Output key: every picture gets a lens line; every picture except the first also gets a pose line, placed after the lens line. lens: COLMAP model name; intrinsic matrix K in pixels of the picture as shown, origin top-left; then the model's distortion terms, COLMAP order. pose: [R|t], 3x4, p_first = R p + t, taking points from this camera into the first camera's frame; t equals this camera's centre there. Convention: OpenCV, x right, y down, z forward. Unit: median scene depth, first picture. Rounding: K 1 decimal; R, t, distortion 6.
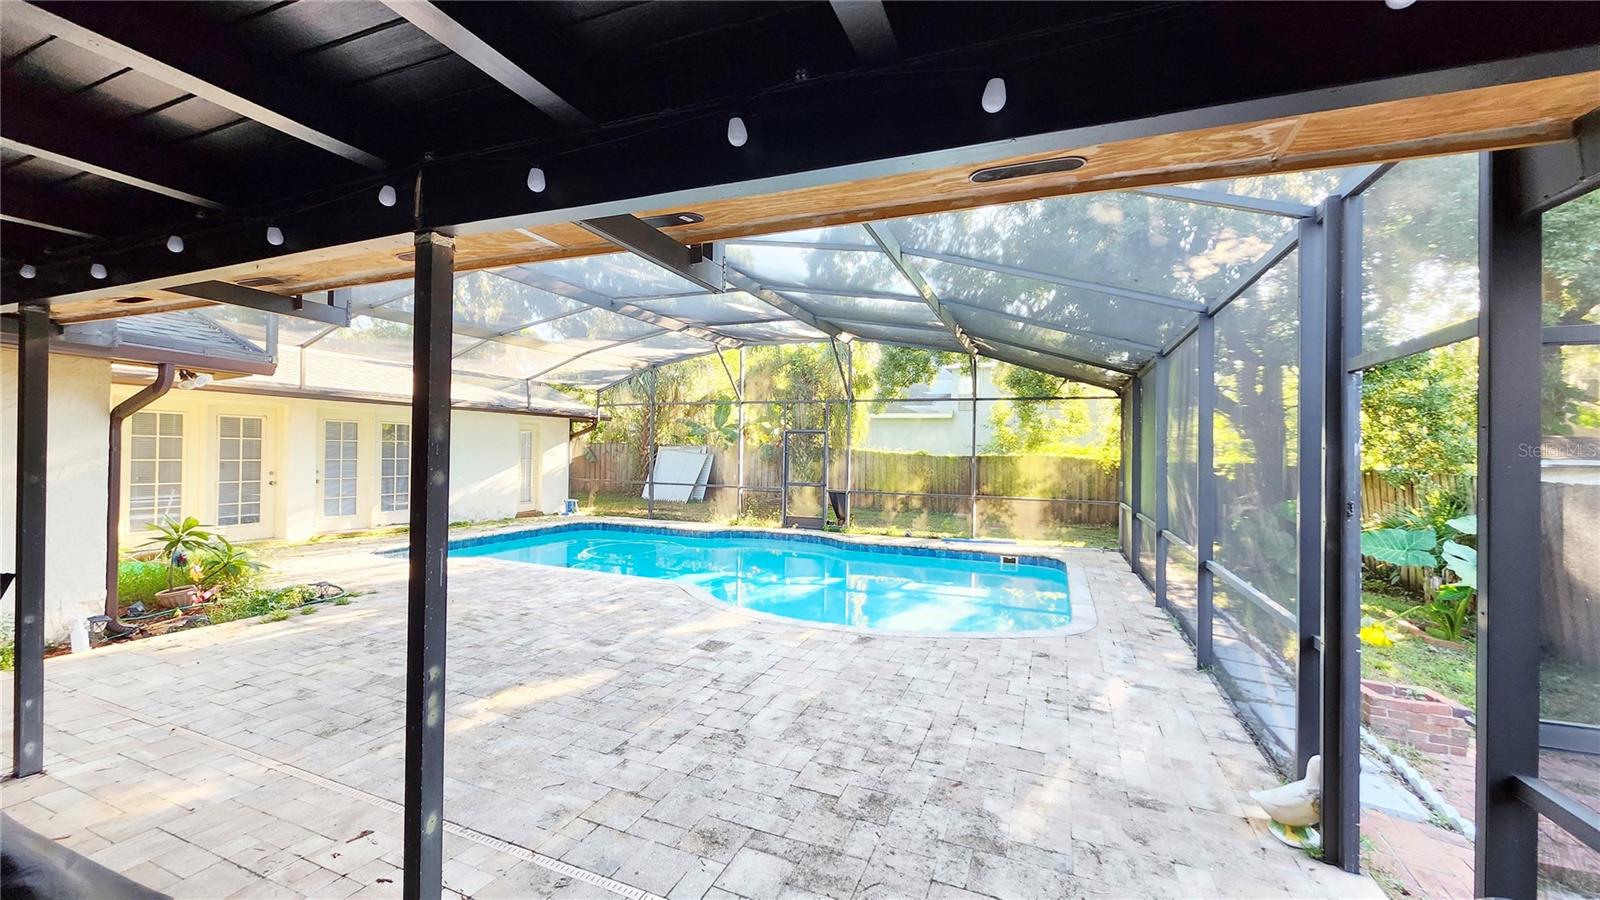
lens RADIAL K [[627.9, 0, 800.0], [0, 627.9, 450.0], [0, 0, 1]] dist [-0.000532, -0.000073]
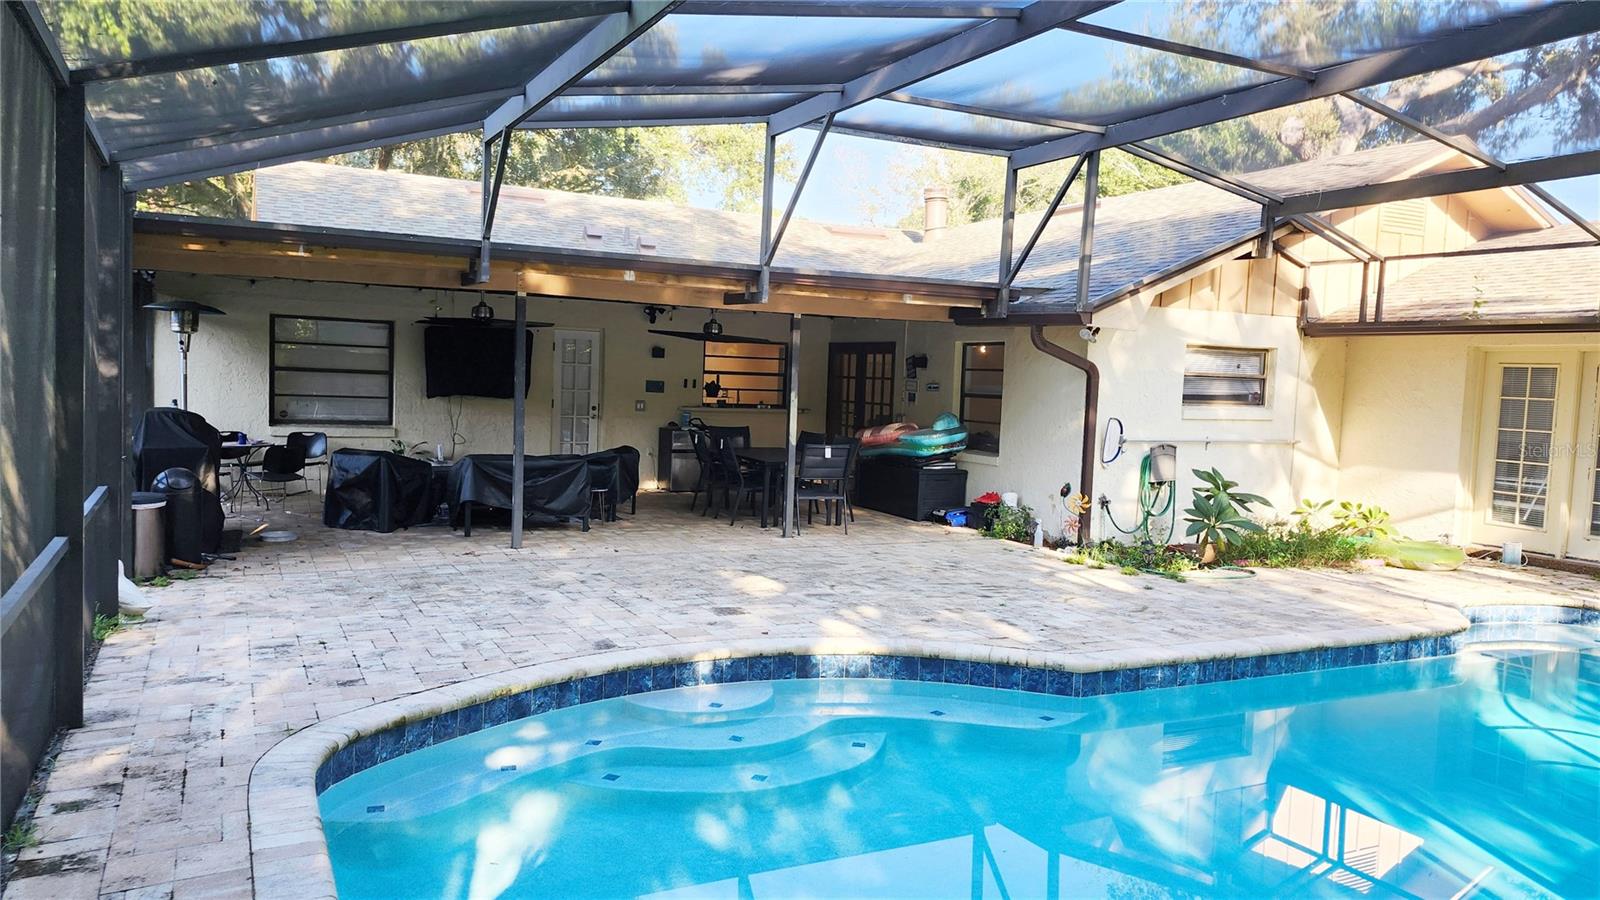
lens RADIAL K [[1151.2, 0, 800.0], [0, 1151.2, 450.0], [0, 0, 1]] dist [0.004005, -0.002429]
pose [[-0.656794, 0.007548, -0.754033, 0.941150], [-0.045680, 0.997715, 0.049776, 0.018950], [0.752686, 0.067137, -0.654948, 2.046218]]
